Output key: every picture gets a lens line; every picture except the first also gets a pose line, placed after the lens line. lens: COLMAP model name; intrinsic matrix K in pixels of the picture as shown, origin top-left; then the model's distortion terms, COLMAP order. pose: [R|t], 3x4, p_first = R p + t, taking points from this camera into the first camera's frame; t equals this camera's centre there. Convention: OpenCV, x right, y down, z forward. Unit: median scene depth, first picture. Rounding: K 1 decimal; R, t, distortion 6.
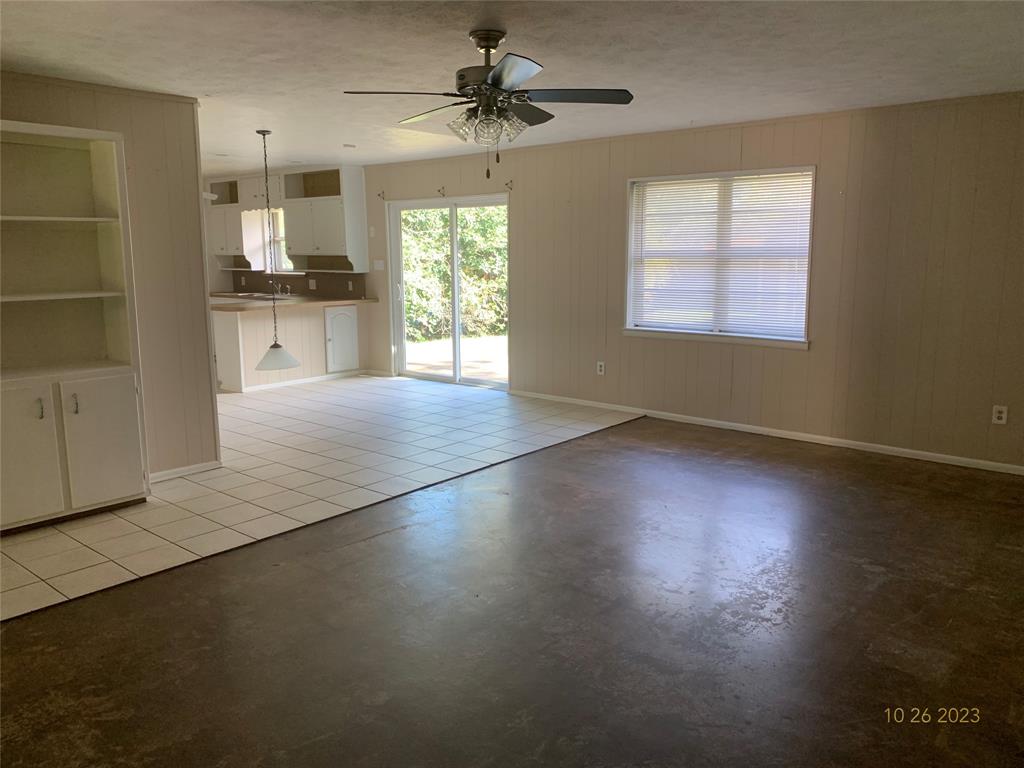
lens RADIAL K [[780.9, 0, 500.8], [0, 780.9, 384.1], [0, 0, 1]] dist [0.029657, -0.038578]
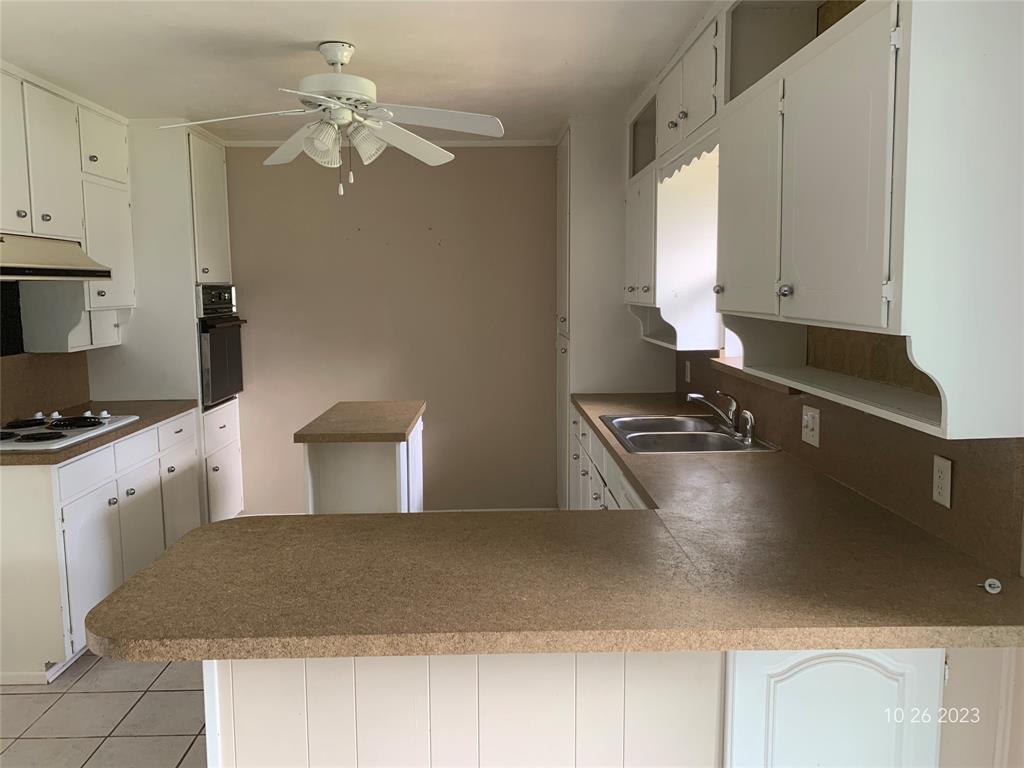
lens RADIAL K [[780.9, 0, 498.8], [0, 780.9, 368.4], [0, 0, 1]] dist [0.029657, -0.038578]
pose [[0.663780, 0.077160, -0.743937, -0.152402], [-0.122170, 0.992491, -0.006066, -0.171852], [0.737883, 0.094913, 0.668222, 0.973659]]
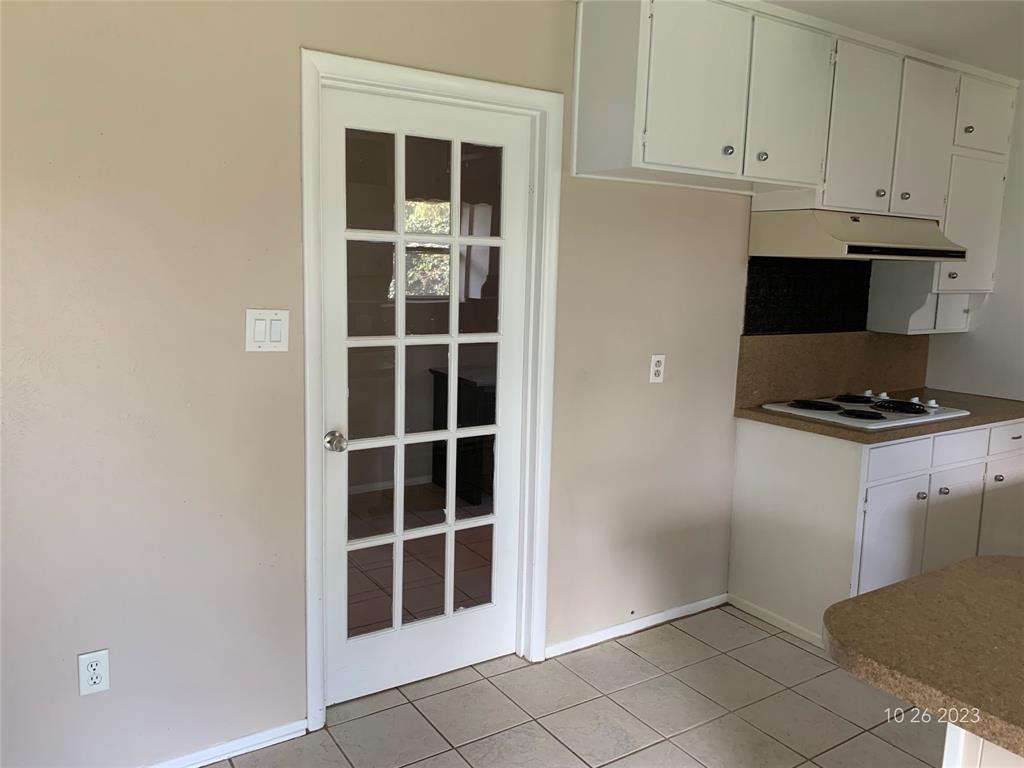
lens RADIAL K [[780.9, 0, 501.9], [0, 780.9, 374.1], [0, 0, 1]] dist [0.029657, -0.038578]
pose [[-0.282803, 0.134182, -0.949746, -0.170005], [-0.187489, 0.963333, 0.191930, -0.174484], [0.940676, 0.232345, -0.247275, 0.995616]]
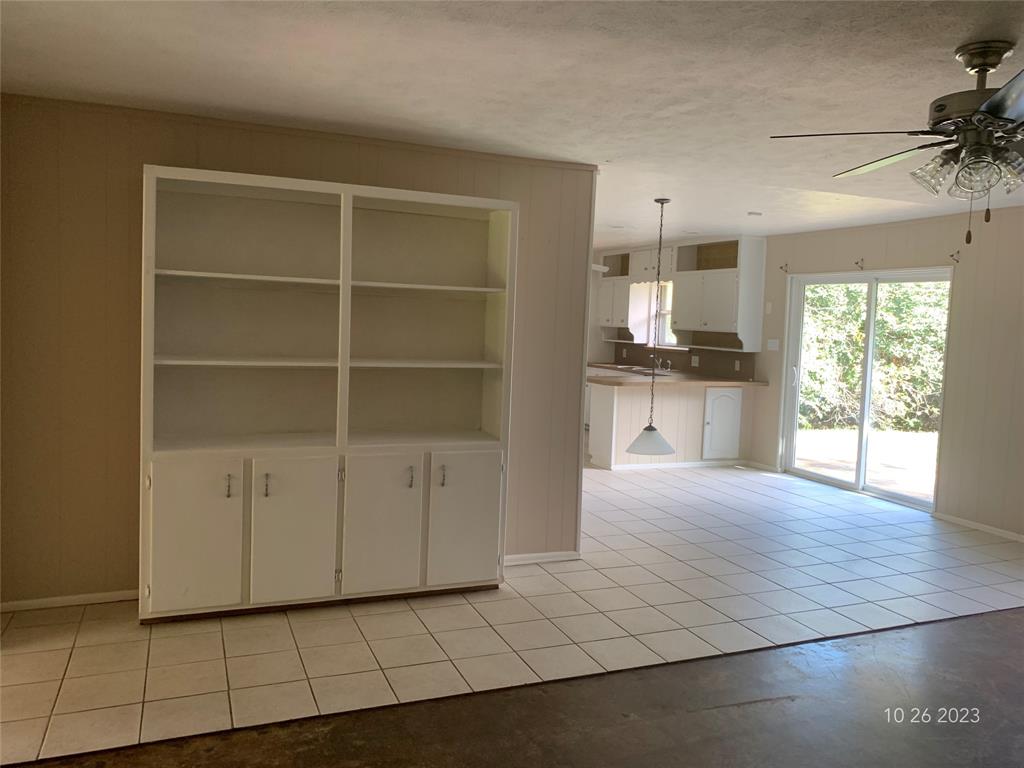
lens RADIAL K [[780.9, 0, 498.0], [0, 780.9, 376.2], [0, 0, 1]] dist [0.029657, -0.038578]
pose [[0.886649, 0.072736, -0.456686, -0.028322], [-0.117995, 0.990449, -0.071336, -0.020180], [0.447135, 0.117137, 0.886763, 0.090149]]
